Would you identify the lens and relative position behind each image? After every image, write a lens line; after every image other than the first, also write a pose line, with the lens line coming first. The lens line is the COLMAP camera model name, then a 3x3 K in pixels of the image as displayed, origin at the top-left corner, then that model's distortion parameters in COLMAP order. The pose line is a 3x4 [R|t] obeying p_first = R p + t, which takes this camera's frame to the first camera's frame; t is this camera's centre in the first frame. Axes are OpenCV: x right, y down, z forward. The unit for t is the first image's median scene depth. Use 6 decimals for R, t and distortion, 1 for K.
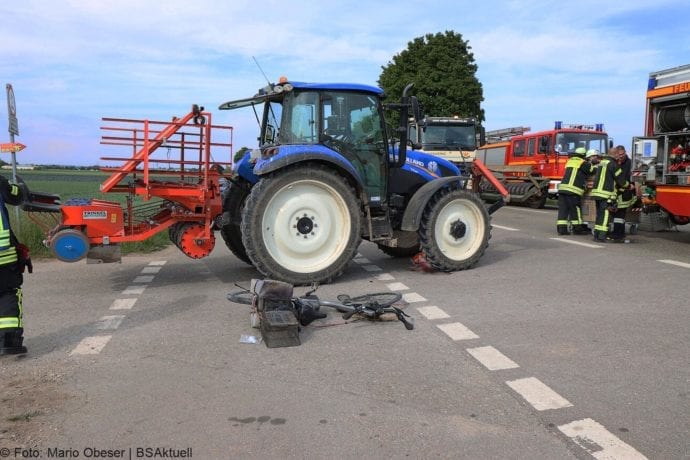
lens RADIAL K [[557.4, 0, 345.0], [0, 557.4, 230.0], [0, 0, 1]] dist [0.000244, 0.004346]
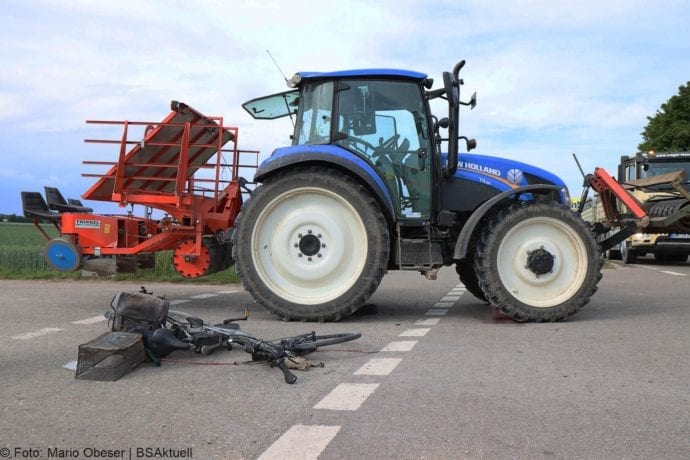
lens RADIAL K [[540.8, 0, 345.0], [0, 540.8, 230.0], [0, 0, 1]] dist [-0.001023, 0.008219]
pose [[0.892902, 0.005448, -0.450218, 0.304504], [-0.056305, 0.993429, -0.099646, 0.042614], [0.446716, 0.114323, 0.887341, 0.311688]]
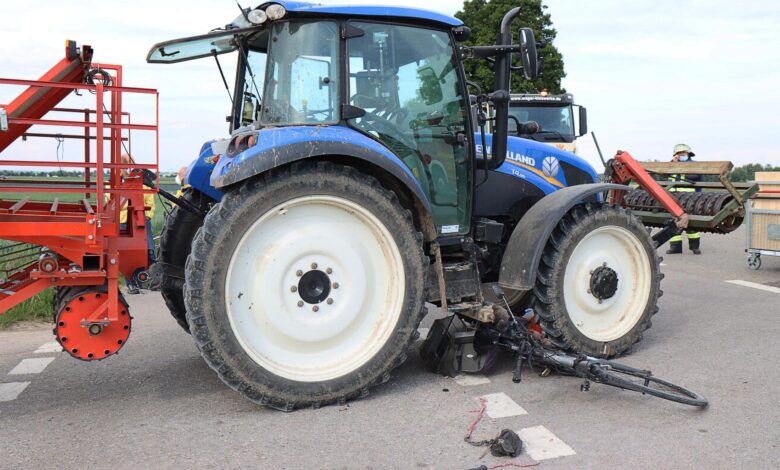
lens RADIAL K [[724.1, 0, 390.0], [0, 724.1, 235.0], [0, 0, 1]] dist [0.015040, 0.006094]
pose [[0.999829, -0.015248, 0.010480, -0.009117], [0.015452, 0.999687, -0.019667, -0.038313], [-0.010176, 0.019826, 0.999752, 0.323780]]
